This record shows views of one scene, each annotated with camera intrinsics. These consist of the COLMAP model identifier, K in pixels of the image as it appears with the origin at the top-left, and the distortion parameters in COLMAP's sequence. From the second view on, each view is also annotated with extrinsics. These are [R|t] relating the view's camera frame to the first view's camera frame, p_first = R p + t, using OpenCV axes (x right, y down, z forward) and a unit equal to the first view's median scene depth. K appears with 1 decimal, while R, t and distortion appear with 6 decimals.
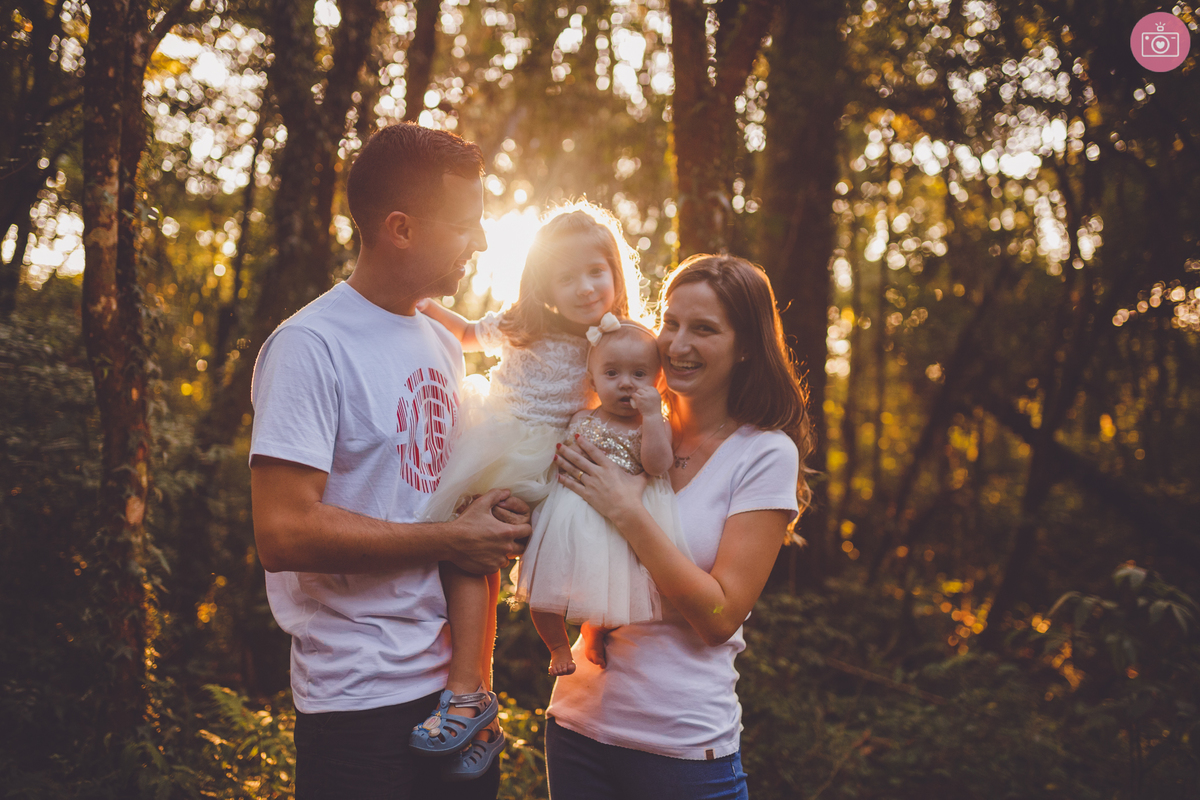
lens RADIAL K [[1155.2, 0, 594.4], [0, 1155.2, 403.1], [0, 0, 1]] dist [-0.025634, 0.000000]
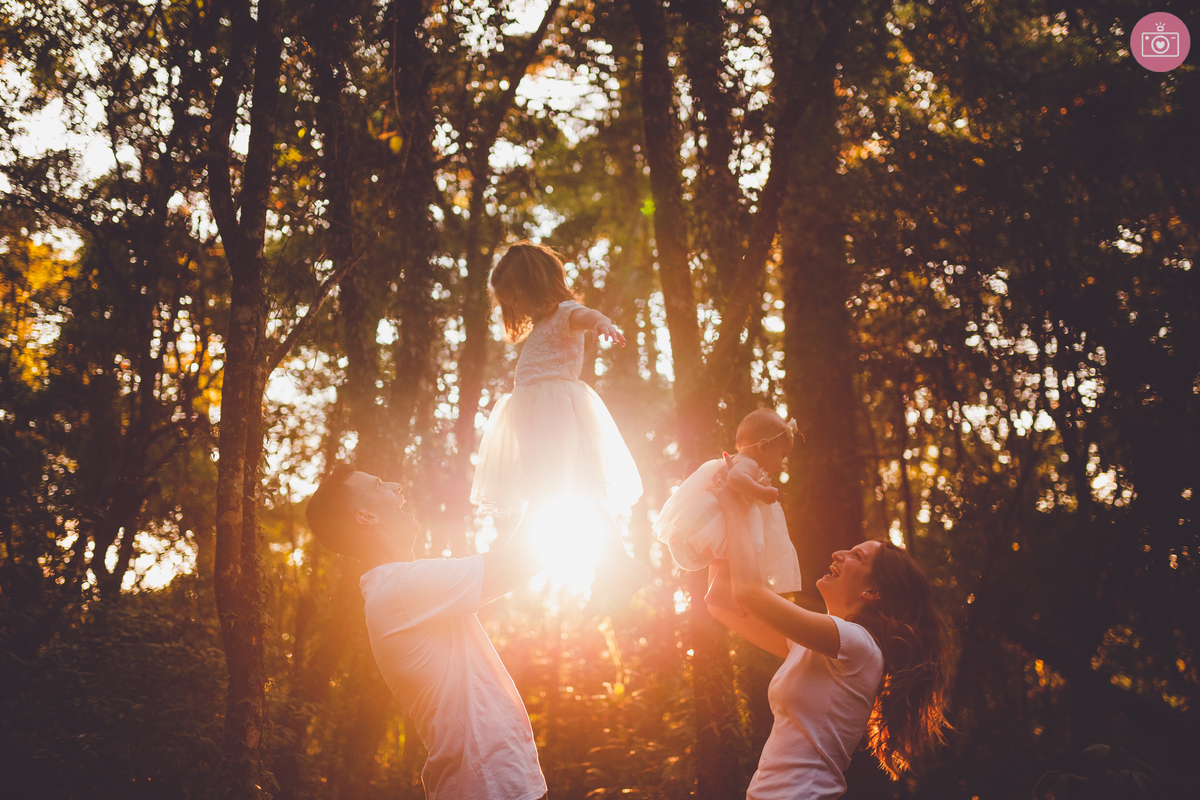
lens RADIAL K [[1155.2, 0, 596.7], [0, 1155.2, 396.2], [0, 0, 1]] dist [-0.025634, 0.000000]
pose [[0.996328, -0.075836, -0.039732, 0.033813], [0.063406, 0.965447, -0.252769, 0.056979], [0.057528, 0.249322, 0.966711, -0.198031]]
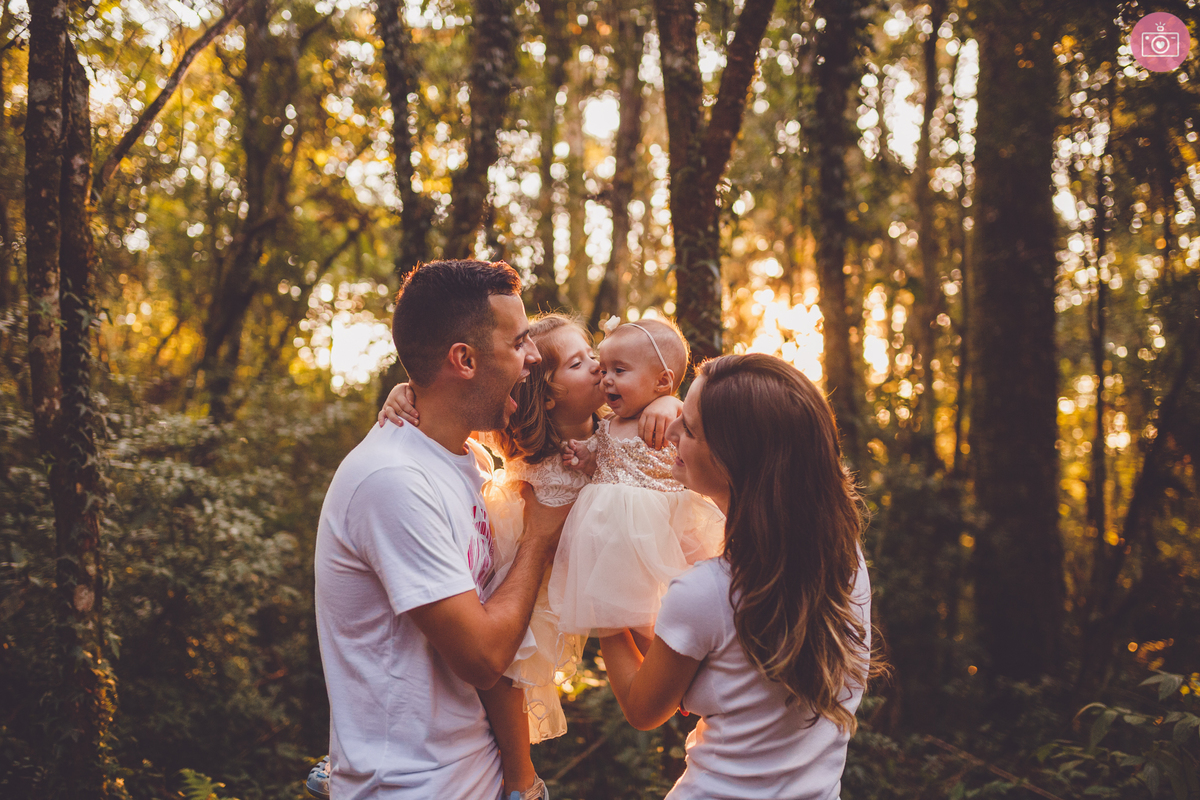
lens RADIAL K [[1155.2, 0, 599.3], [0, 1155.2, 392.5], [0, 0, 1]] dist [-0.025634, 0.000000]
pose [[0.964106, -0.041551, -0.262246, 0.259832], [0.020968, 0.996510, -0.080803, 0.000152], [0.264688, 0.072403, 0.961612, 0.073002]]
